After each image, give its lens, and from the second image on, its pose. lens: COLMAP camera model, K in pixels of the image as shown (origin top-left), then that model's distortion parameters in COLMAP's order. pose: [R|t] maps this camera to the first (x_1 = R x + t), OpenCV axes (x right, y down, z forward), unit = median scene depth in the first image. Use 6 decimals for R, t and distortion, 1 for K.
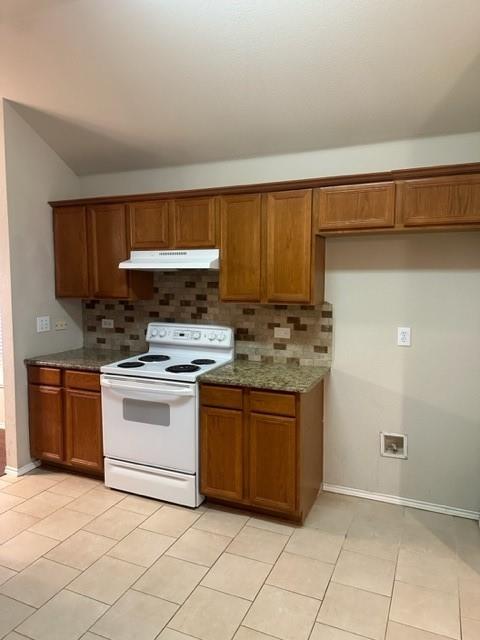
lens RADIAL K [[441.3, 0, 239.7], [0, 441.3, 314.0], [0, 0, 1]] dist [0.087375, -0.141937]
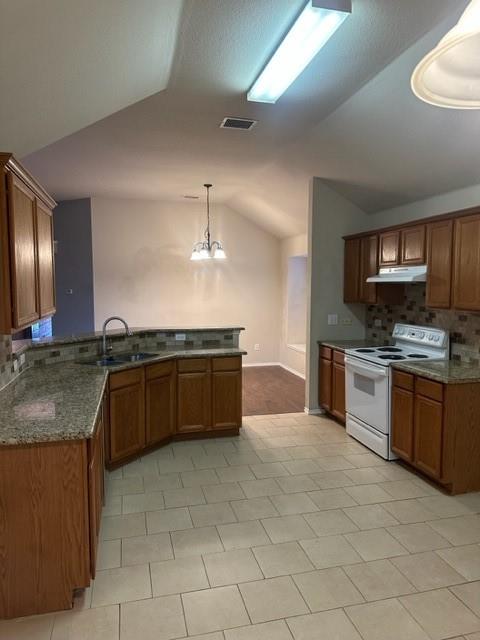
lens RADIAL K [[448.9, 0, 240.0], [0, 448.9, 320.0], [0, 0, 1]] dist [0.129906, -0.207858]
pose [[0.612554, 0.060911, -0.788078, 0.597825], [-0.064729, 0.997543, 0.026788, 0.004764], [0.787774, 0.034602, 0.614992, -0.181817]]
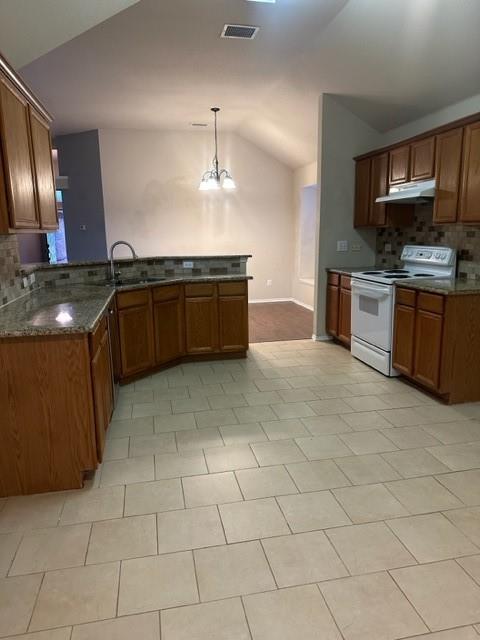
lens RADIAL K [[448.9, 0, 240.0], [0, 448.9, 320.0], [0, 0, 1]] dist [0.129906, -0.207858]
pose [[0.577972, 0.146046, -0.802882, 0.643180], [-0.050707, 0.988381, 0.143286, 0.072458], [0.814480, -0.042103, 0.578663, -0.157289]]
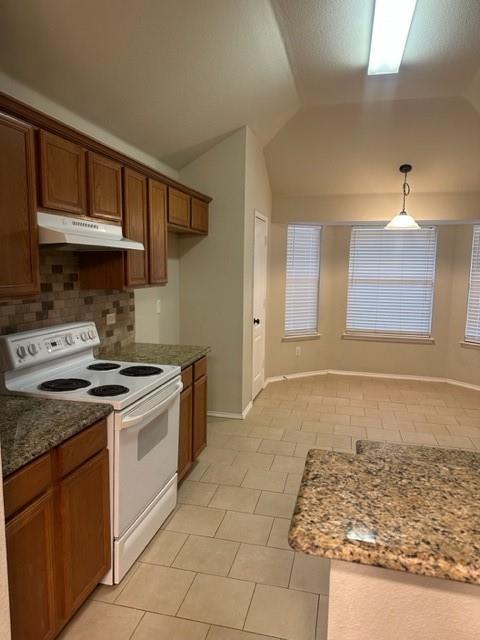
lens RADIAL K [[448.9, 0, 240.0], [0, 448.9, 320.0], [0, 0, 1]] dist [0.129906, -0.207858]
pose [[-0.181294, -0.118632, 0.976247, -0.885523], [0.068401, 0.988772, 0.132857, -0.064081], [-0.981047, 0.090862, -0.171144, 0.863133]]
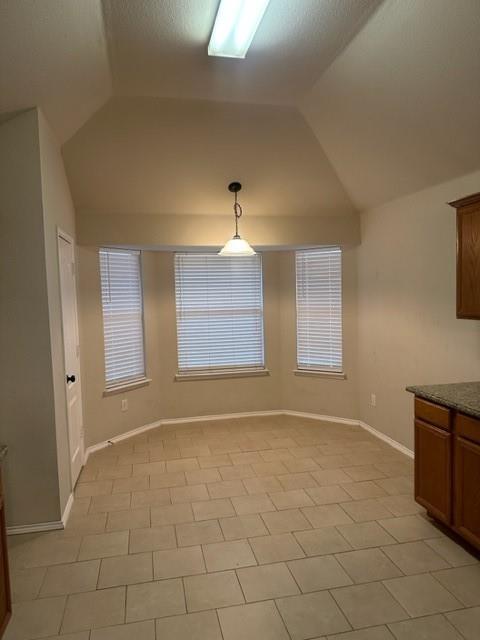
lens RADIAL K [[444.2, 0, 240.0], [0, 444.2, 320.0], [0, 0, 1]] dist [0.084263, -0.071569]
pose [[-0.590659, -0.035489, 0.806141, -0.556158], [0.094467, 0.989121, 0.112761, -0.080616], [-0.801373, 0.142757, -0.580881, 0.837088]]
